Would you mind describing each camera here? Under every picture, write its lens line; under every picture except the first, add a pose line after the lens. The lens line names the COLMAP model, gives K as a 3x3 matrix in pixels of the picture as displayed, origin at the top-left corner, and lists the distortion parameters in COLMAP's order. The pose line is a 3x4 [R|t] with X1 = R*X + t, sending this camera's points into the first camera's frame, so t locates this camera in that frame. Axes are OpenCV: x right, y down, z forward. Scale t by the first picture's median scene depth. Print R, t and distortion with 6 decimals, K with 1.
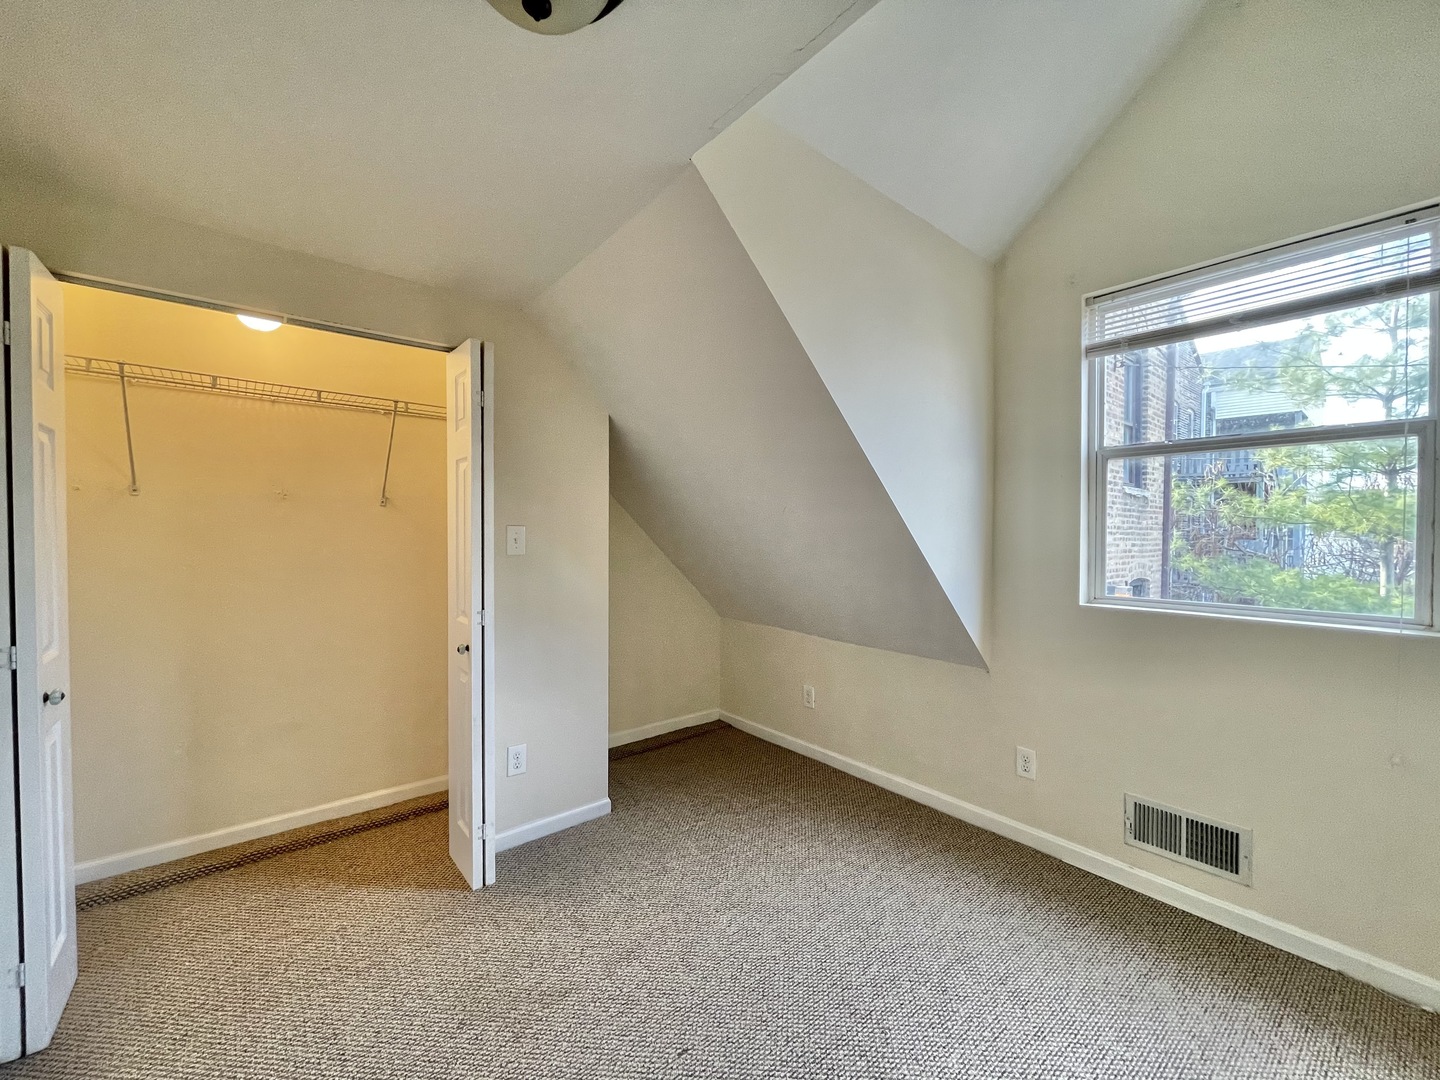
lens RADIAL K [[584.8, 0, 722.2], [0, 584.8, 545.8], [0, 0, 1]] dist [-0.001039, -0.000575]
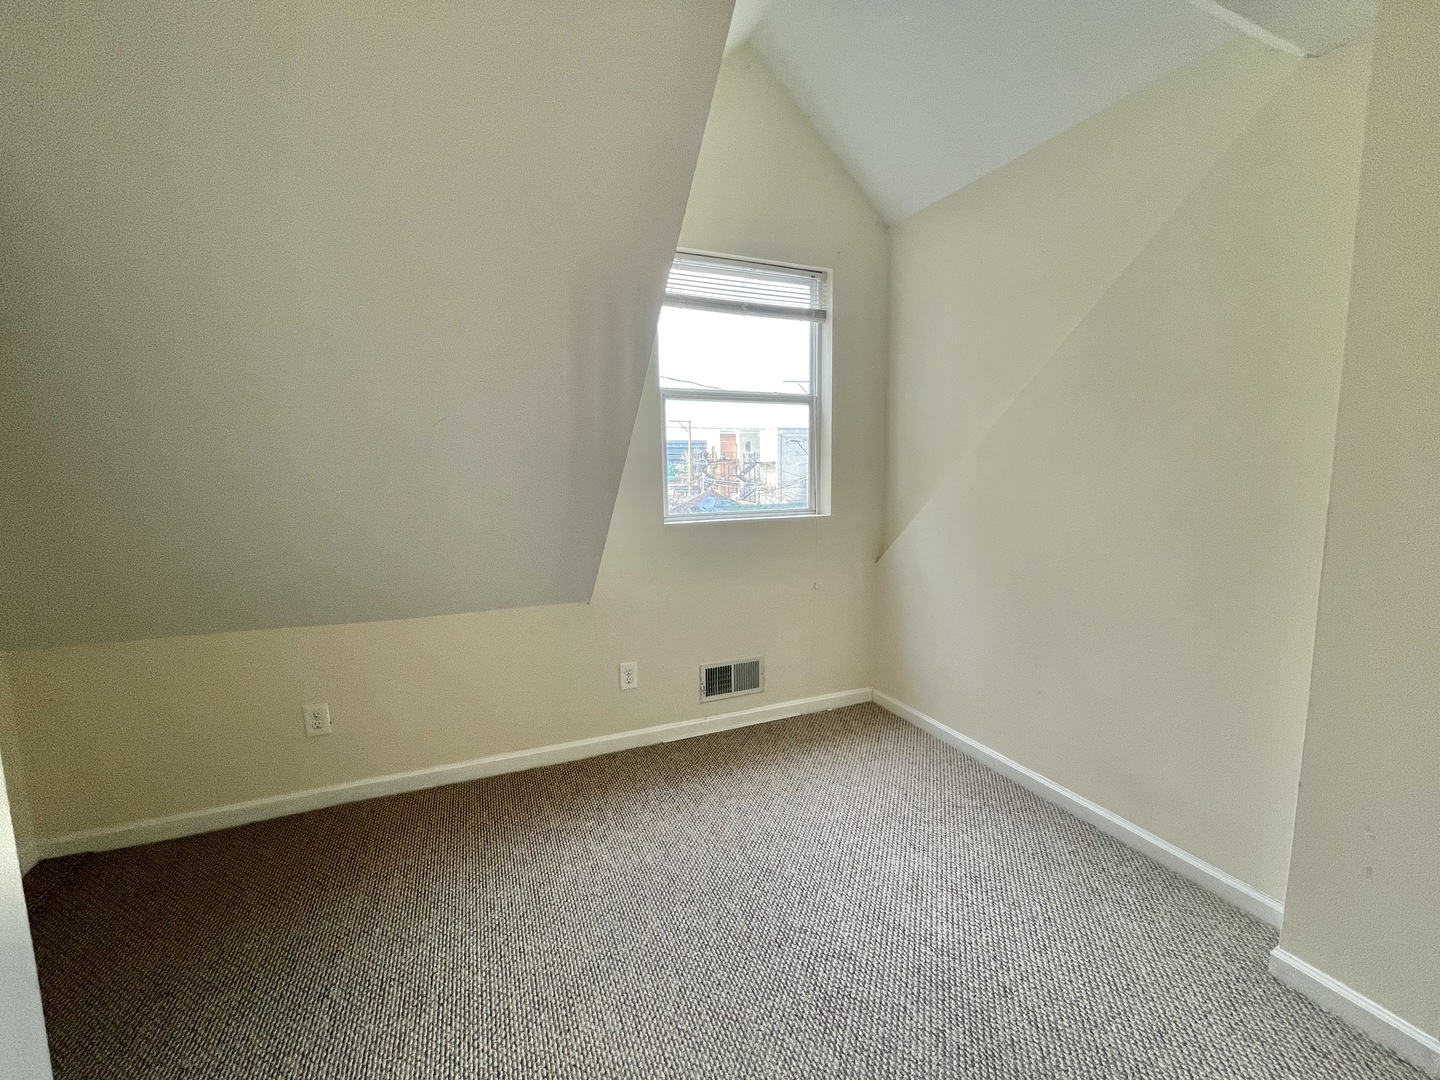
lens RADIAL K [[584.8, 0, 761.0], [0, 584.8, 527.9], [0, 0, 1]] dist [-0.001039, -0.000575]
pose [[0.260402, -0.121174, 0.957866, -0.469055], [0.019837, 0.992555, 0.120170, -0.027868], [-0.965296, -0.012291, 0.260867, 0.542632]]
